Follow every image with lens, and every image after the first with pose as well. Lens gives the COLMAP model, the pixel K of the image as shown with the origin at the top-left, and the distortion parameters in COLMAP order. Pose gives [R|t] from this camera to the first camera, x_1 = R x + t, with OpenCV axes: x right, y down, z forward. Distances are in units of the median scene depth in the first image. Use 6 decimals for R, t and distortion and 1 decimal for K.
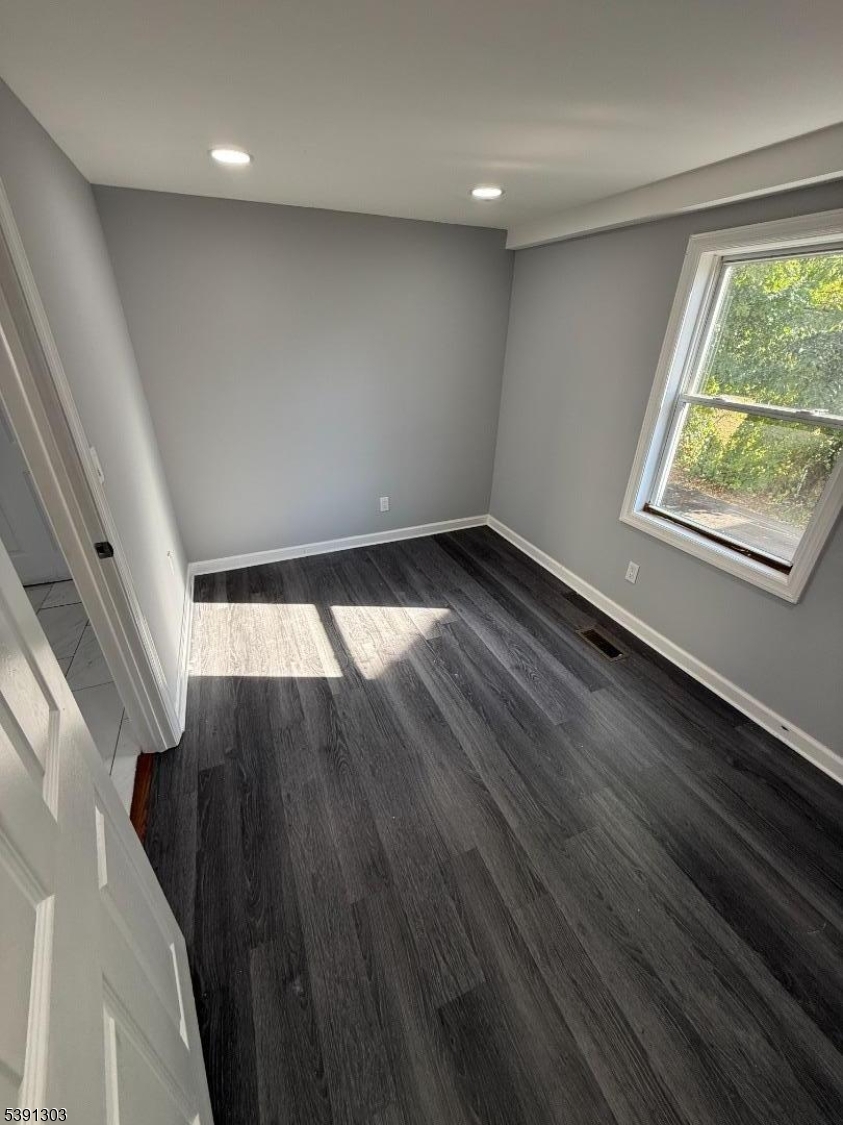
lens RADIAL K [[444.5, 0, 426.9], [0, 444.5, 565.5], [0, 0, 1]] dist [0.003255, 0.000492]
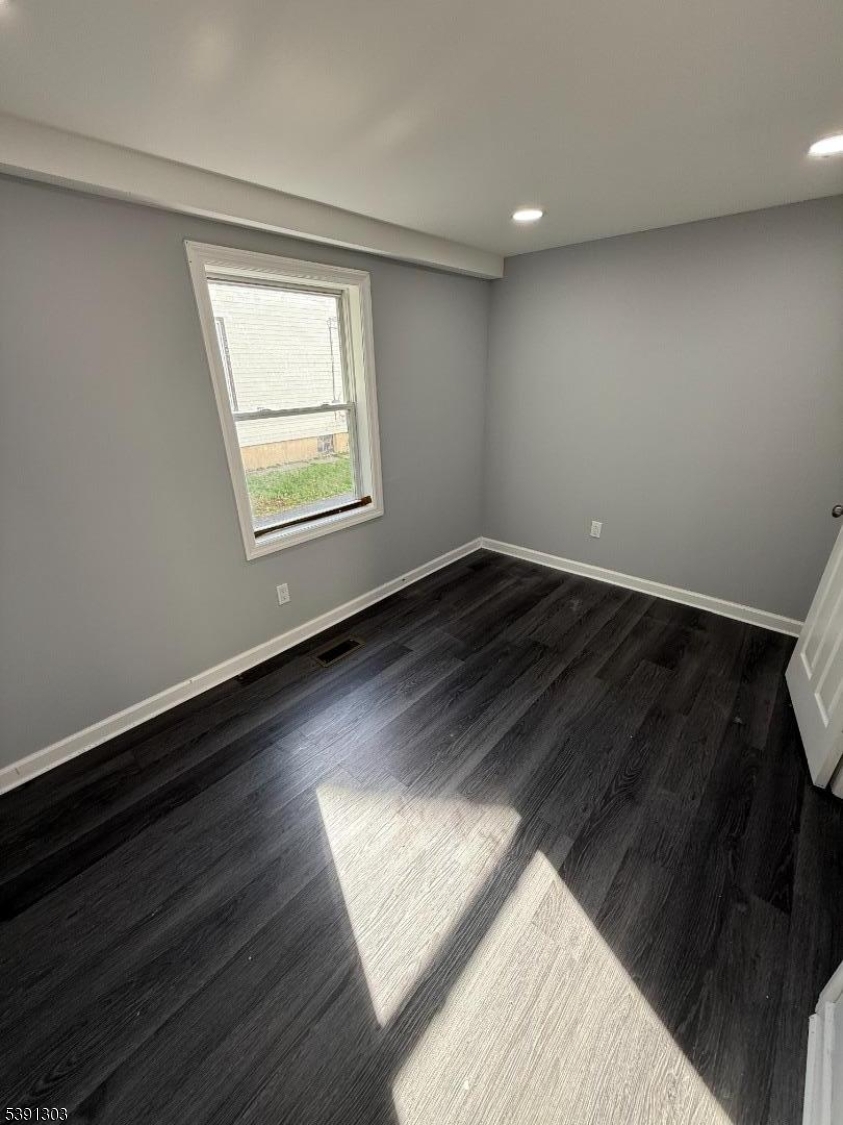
lens RADIAL K [[444.5, 0, 422.9], [0, 444.5, 563.6], [0, 0, 1]] dist [0.003255, 0.000492]
pose [[-0.429344, -0.392138, 0.813567, -0.512256], [0.426217, 0.706220, 0.565325, -0.534446], [-0.796243, 0.589475, -0.136075, 1.016567]]
